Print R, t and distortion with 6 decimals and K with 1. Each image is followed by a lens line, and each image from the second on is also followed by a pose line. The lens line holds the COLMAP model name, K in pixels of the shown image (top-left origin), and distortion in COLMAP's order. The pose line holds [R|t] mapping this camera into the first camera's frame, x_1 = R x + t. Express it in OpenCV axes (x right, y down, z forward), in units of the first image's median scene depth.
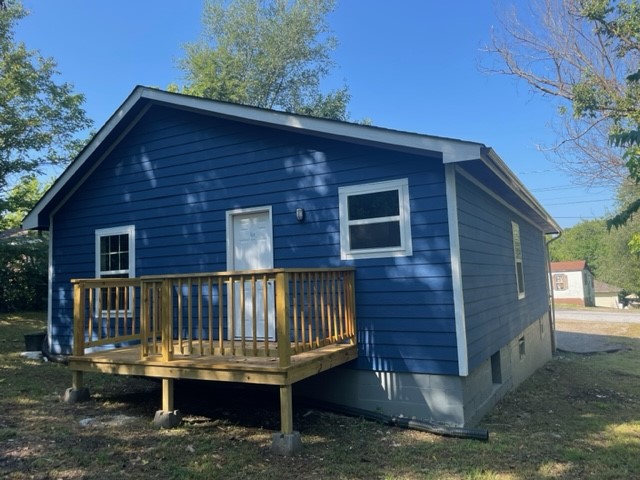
lens RADIAL K [[504.8, 0, 319.9], [0, 504.8, 236.8], [0, 0, 1]] dist [0.073130, -0.009701]
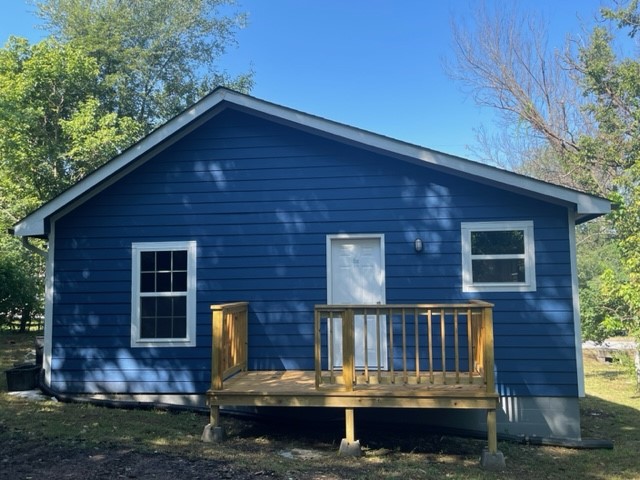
lens RADIAL K [[633.5, 0, 320.1], [0, 633.5, 239.1], [0, 0, 1]] dist [0.059896, 0.000000]
pose [[0.928539, 0.055616, 0.367046, -0.726026], [-0.054811, 0.998417, -0.012626, -0.030944], [-0.367167, -0.008394, 0.930117, -0.119531]]
